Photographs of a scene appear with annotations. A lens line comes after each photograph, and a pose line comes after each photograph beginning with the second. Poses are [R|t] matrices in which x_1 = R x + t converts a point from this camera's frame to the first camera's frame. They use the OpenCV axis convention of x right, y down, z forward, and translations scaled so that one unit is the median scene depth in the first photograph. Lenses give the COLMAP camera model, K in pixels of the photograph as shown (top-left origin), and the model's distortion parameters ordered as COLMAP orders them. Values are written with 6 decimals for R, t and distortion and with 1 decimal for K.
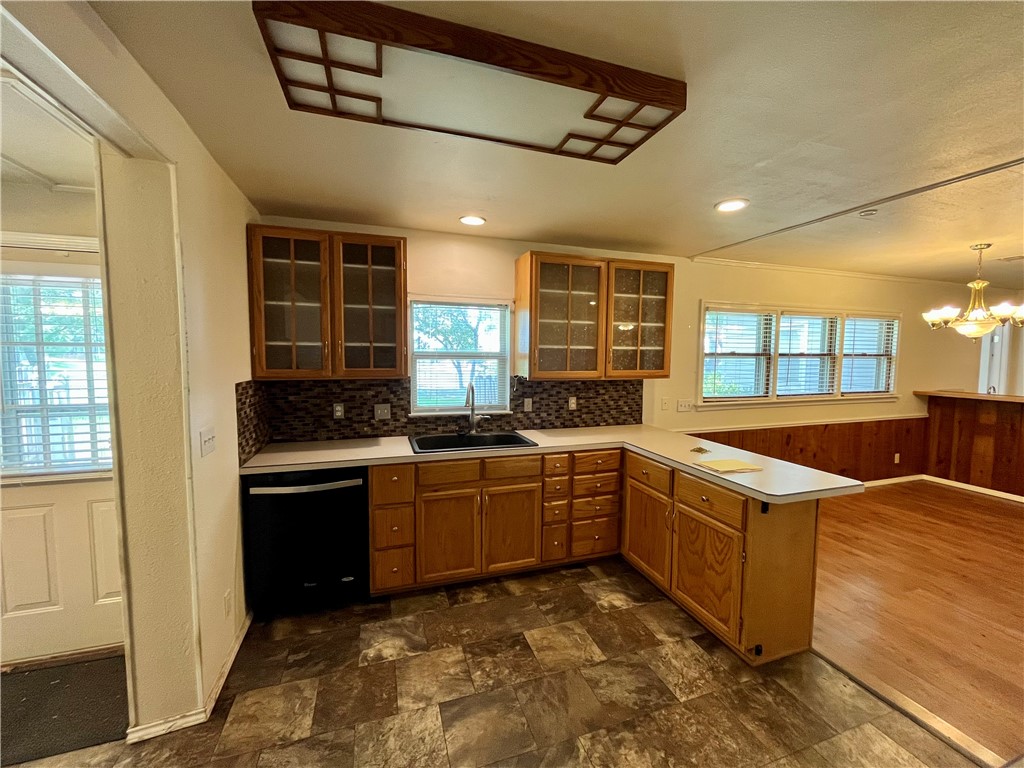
lens RADIAL K [[413.3, 0, 512.8], [0, 413.3, 380.0], [0, 0, 1]] dist [-0.002984, -0.000238]
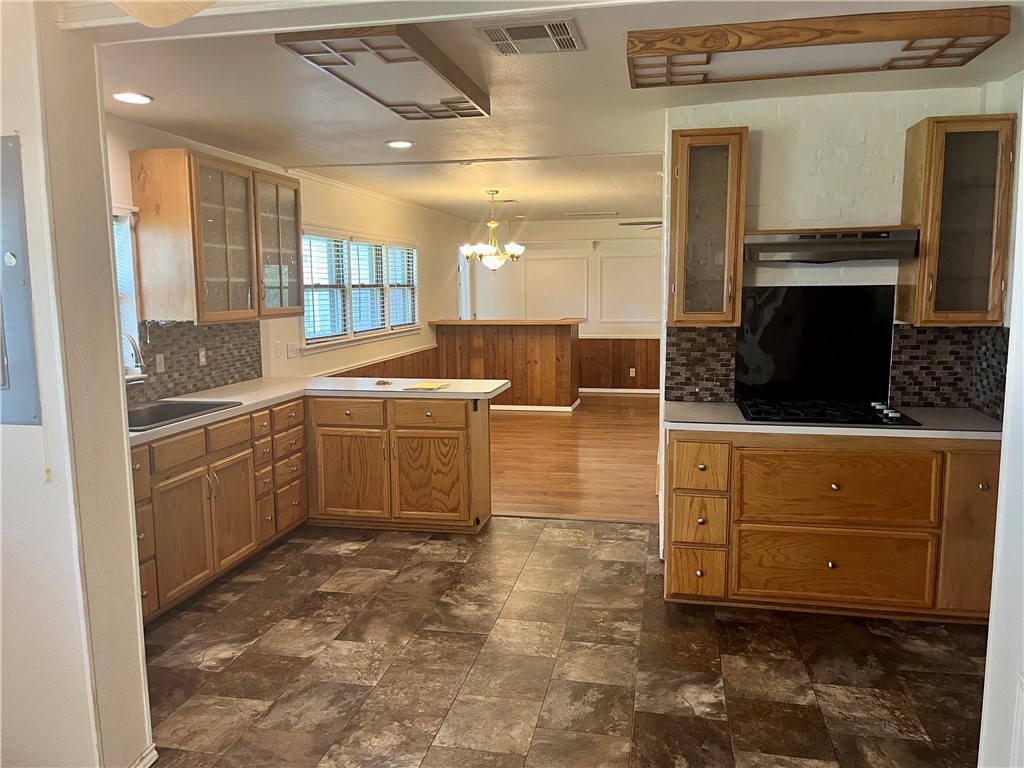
lens RADIAL K [[778.8, 0, 512.4], [0, 778.8, 385.4], [0, 0, 1]] dist [0.040304, -0.002898]
pose [[0.501855, -0.123525, 0.856086, -0.899081], [0.071347, 0.992289, 0.101353, 0.006474], [-0.862004, 0.010215, 0.506798, -0.204056]]
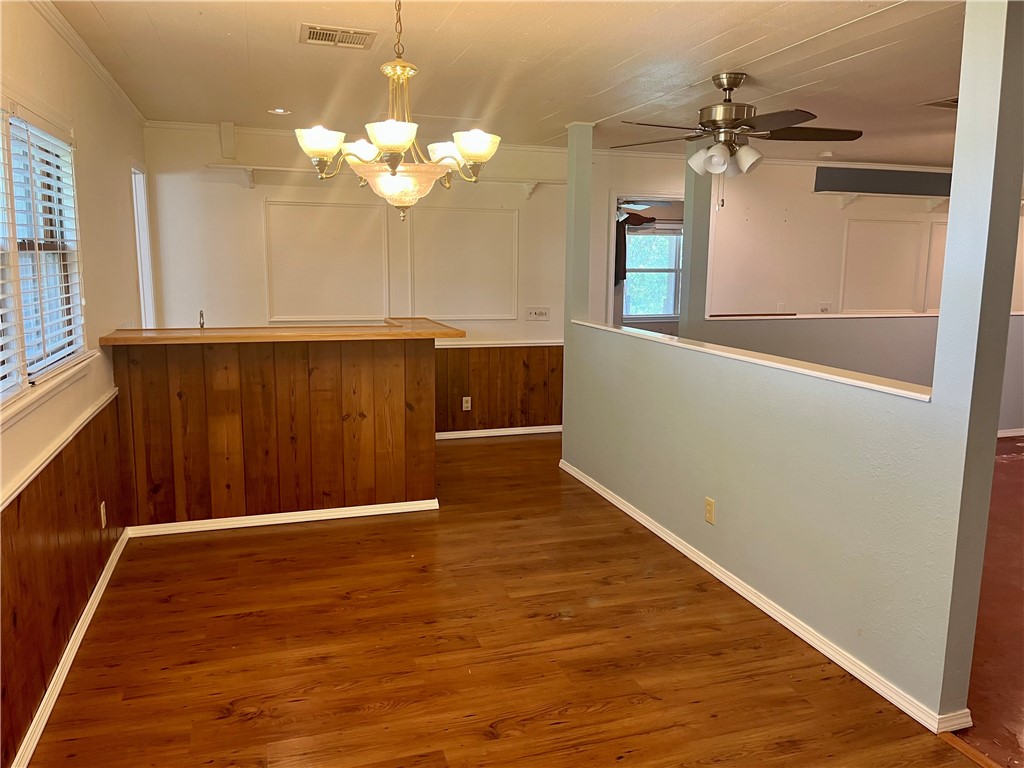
lens RADIAL K [[778.8, 0, 515.2], [0, 778.8, 374.8], [0, 0, 1]] dist [0.040304, -0.002898]
pose [[0.007644, -0.160908, 0.986940, 0.359427], [0.055243, 0.985529, 0.160250, -0.060992], [-0.998444, 0.053296, 0.016422, 0.959363]]
